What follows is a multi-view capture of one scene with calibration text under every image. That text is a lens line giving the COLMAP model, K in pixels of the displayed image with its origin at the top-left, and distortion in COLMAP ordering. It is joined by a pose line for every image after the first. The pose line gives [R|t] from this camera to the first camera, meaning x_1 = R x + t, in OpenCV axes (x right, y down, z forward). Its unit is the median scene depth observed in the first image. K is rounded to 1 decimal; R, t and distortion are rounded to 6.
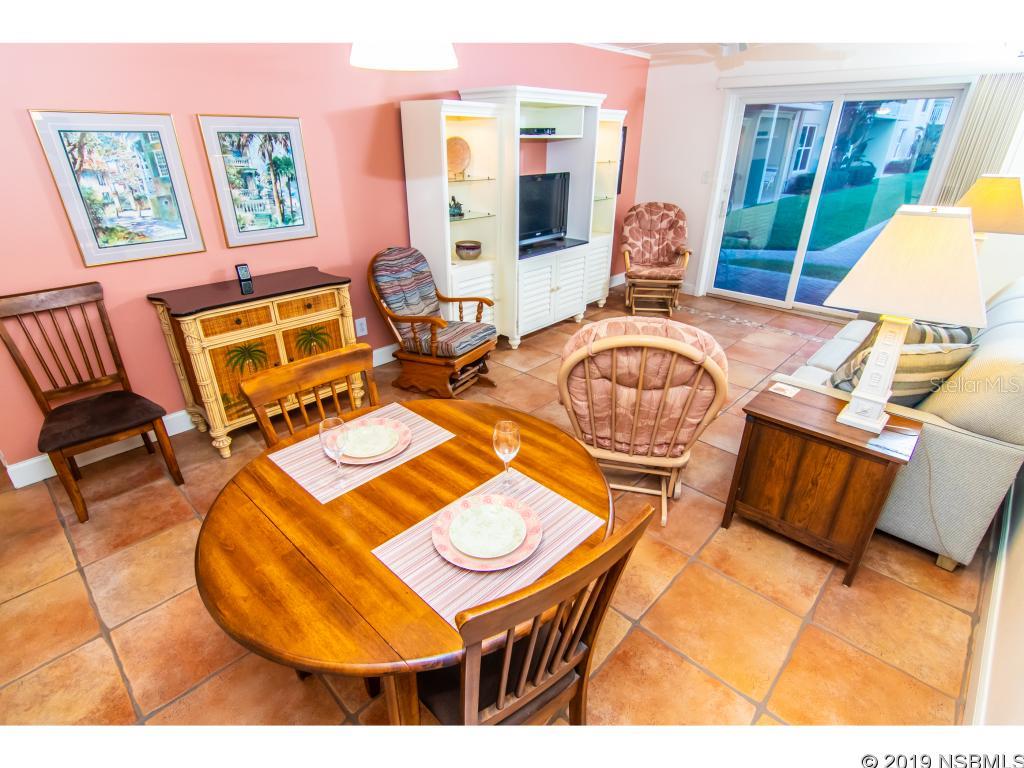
lens RADIAL K [[517.5, 0, 513.4], [0, 517.5, 389.2], [0, 0, 1]] dist [-0.001487, -0.000444]
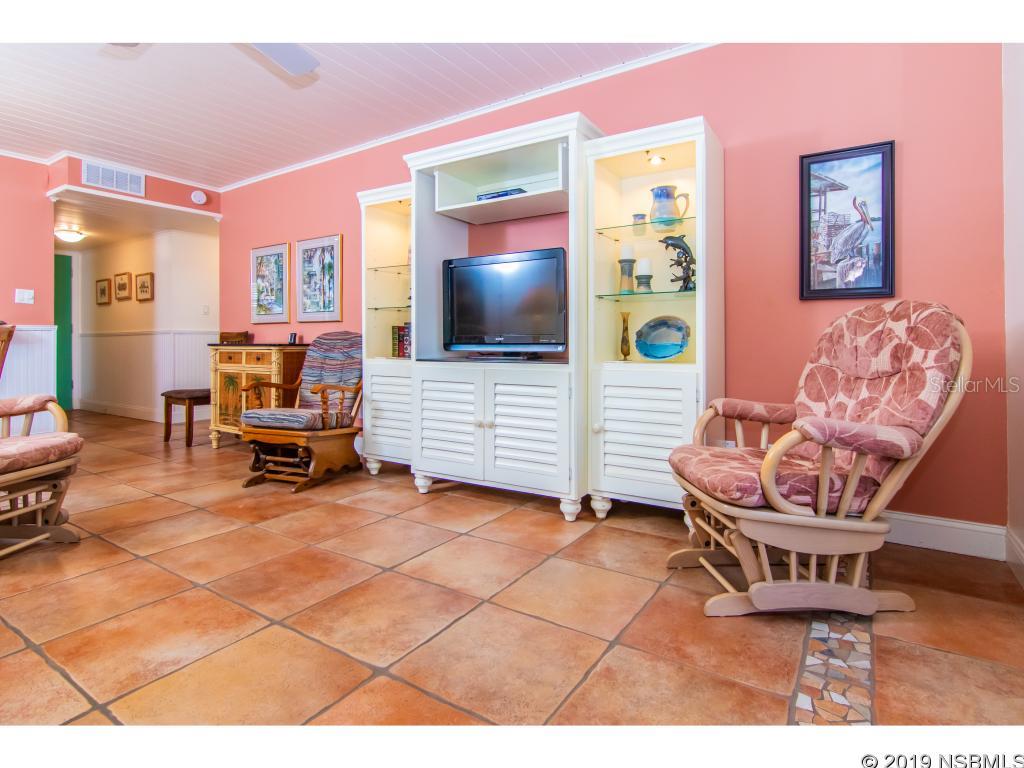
lens RADIAL K [[535.1, 0, 513.1], [0, 535.1, 341.6], [0, 0, 1]] dist [-0.001584, 0.000913]
pose [[0.175611, -0.004619, -0.984449, 0.591462], [-0.430562, 0.898917, -0.081024, -0.207187], [0.885312, 0.438095, 0.155871, 0.755393]]
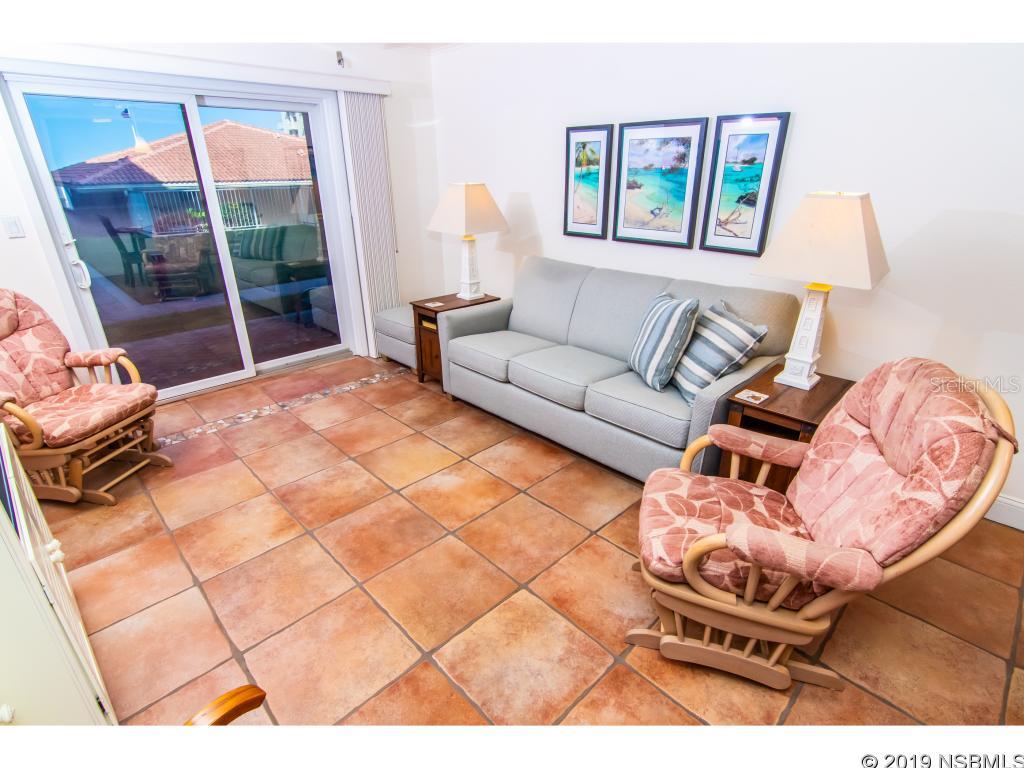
lens RADIAL K [[517.5, 0, 513.4], [0, 517.5, 389.2], [0, 0, 1]] dist [-0.001487, -0.000444]
pose [[0.045180, -0.399751, 0.915510, -0.154927], [0.448736, 0.826904, 0.338918, -0.226537], [-0.892521, 0.395510, 0.216742, 0.504393]]
